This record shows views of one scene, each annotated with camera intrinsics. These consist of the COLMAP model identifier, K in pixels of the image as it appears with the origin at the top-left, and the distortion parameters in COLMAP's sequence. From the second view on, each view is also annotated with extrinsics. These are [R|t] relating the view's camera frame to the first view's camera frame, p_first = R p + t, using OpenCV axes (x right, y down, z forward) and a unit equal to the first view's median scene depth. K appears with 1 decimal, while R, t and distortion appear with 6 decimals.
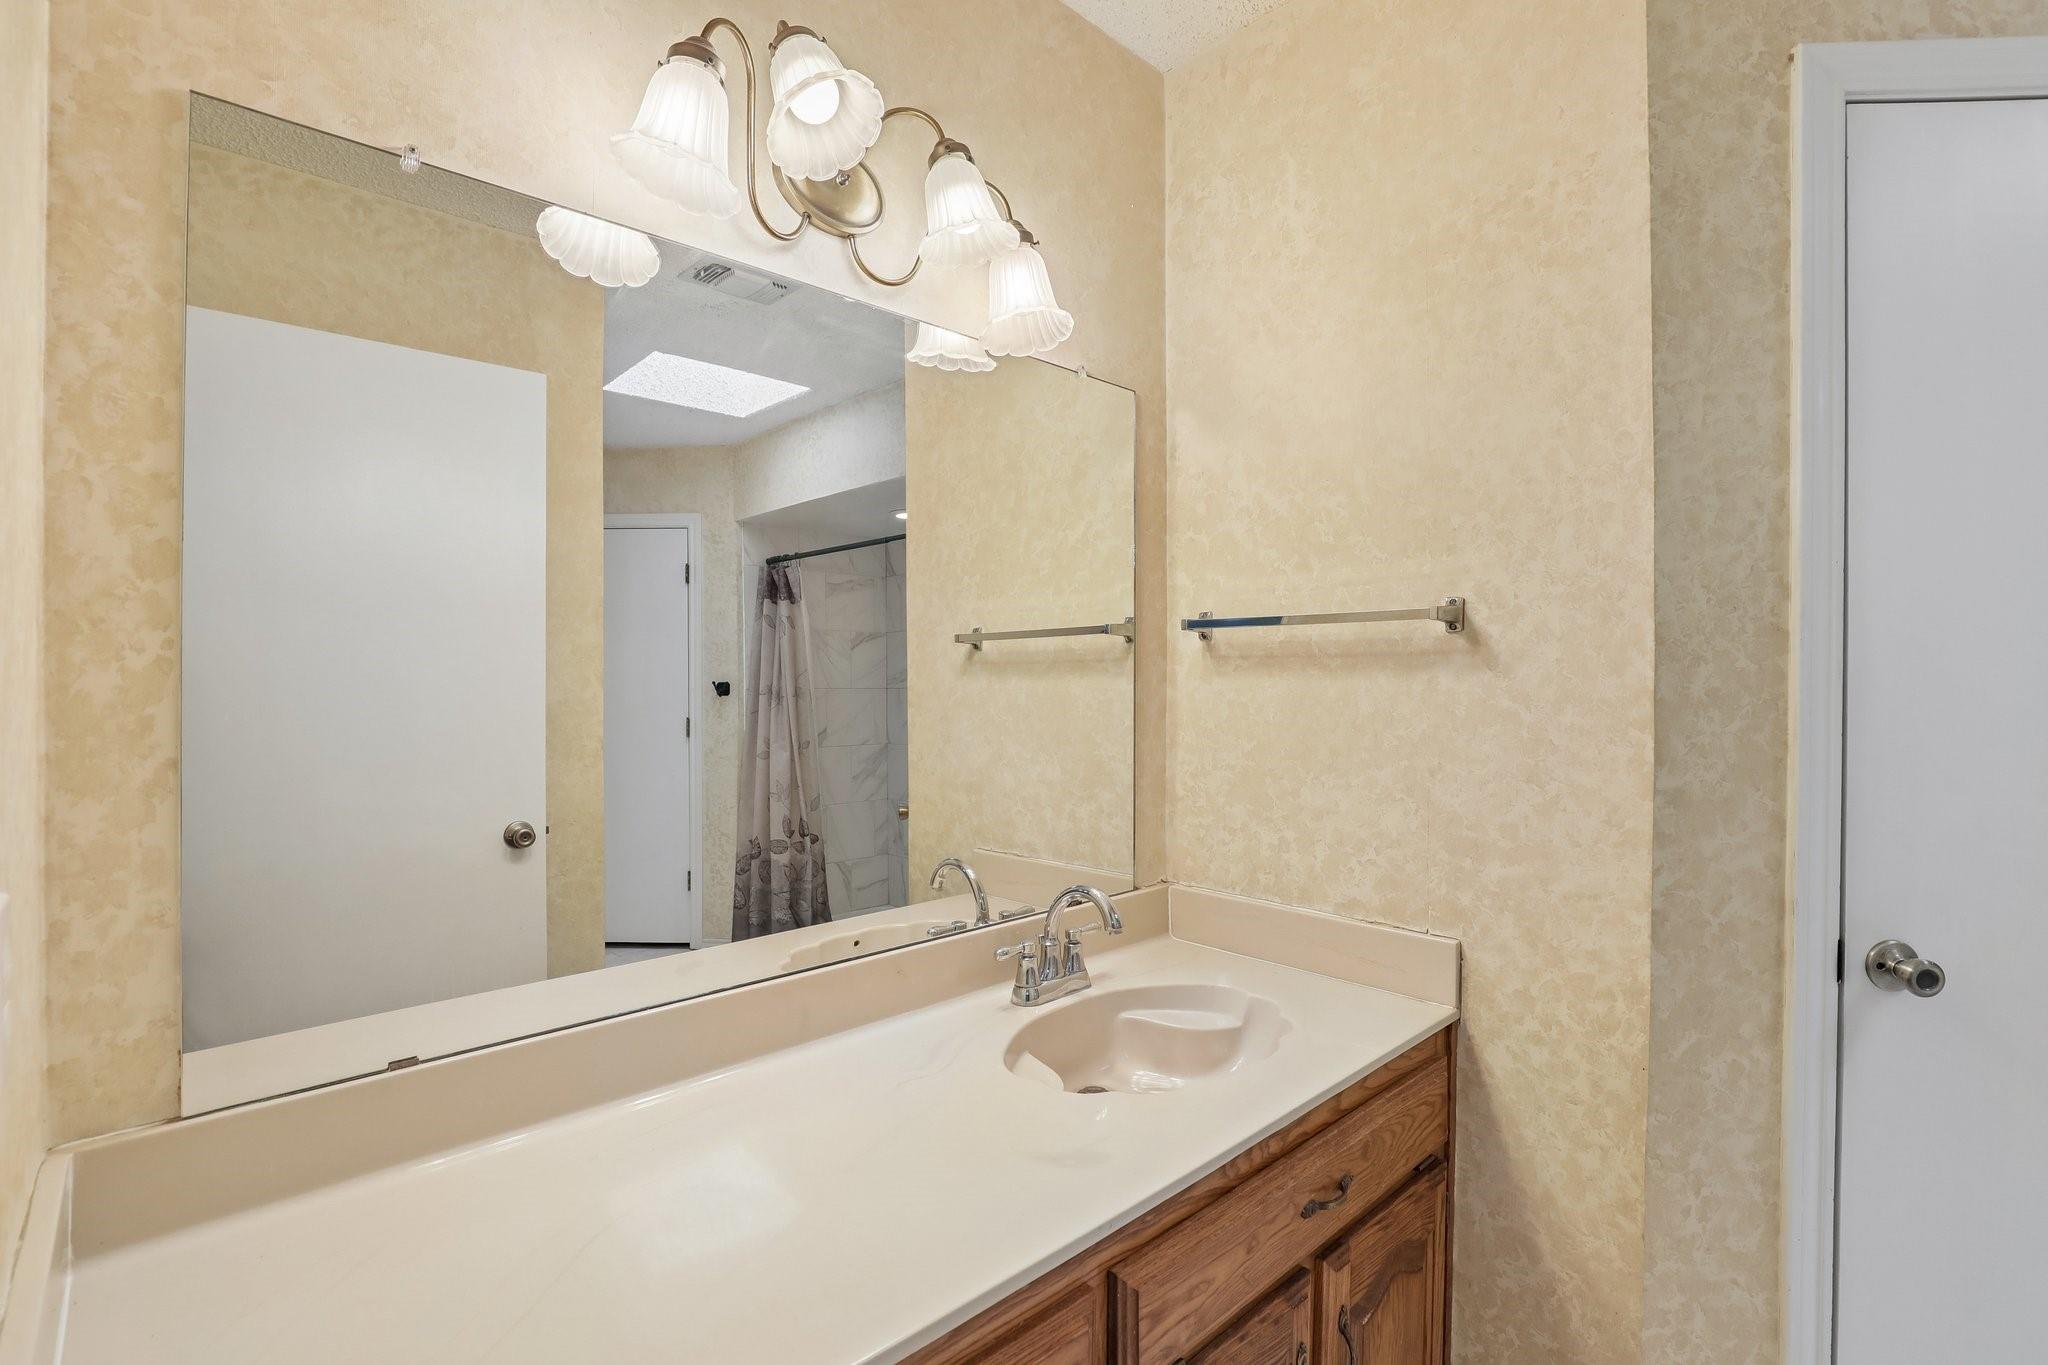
lens RADIAL K [[942.6, 0, 1022.9], [0, 942.6, 678.8], [0, 0, 1]] dist [-0.031922, 0.007355]
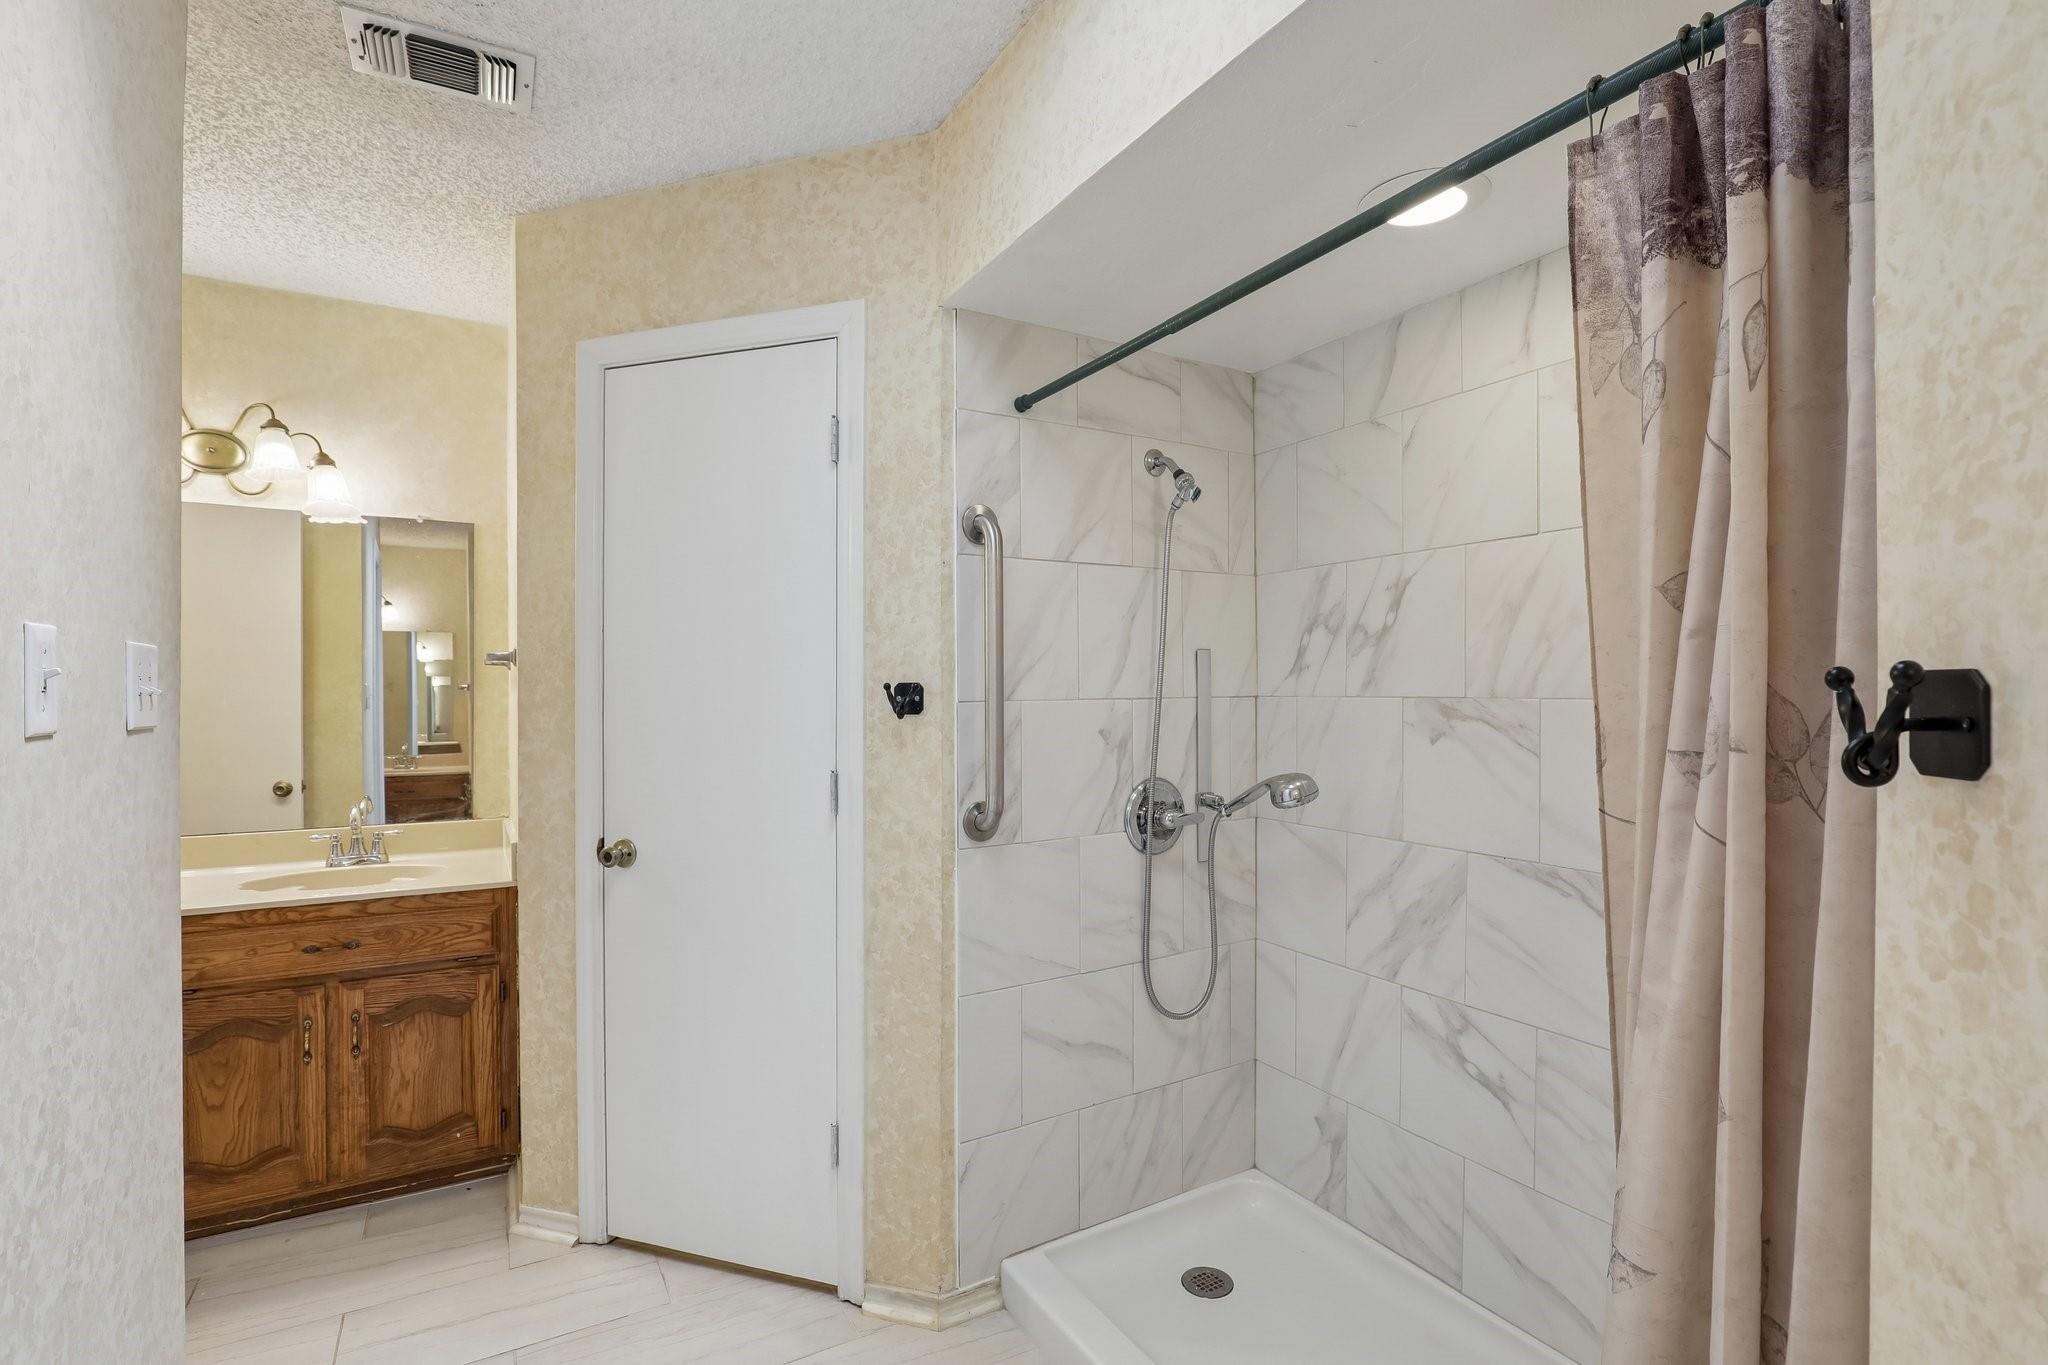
lens RADIAL K [[942.6, 0, 1023.5], [0, 942.6, 690.7], [0, 0, 1]] dist [-0.031922, 0.007355]
pose [[0.972458, -0.003960, -0.233045, 2.086432], [0.001693, 0.999949, -0.009926, 0.016946], [0.233073, 0.009258, 0.972415, -0.568222]]
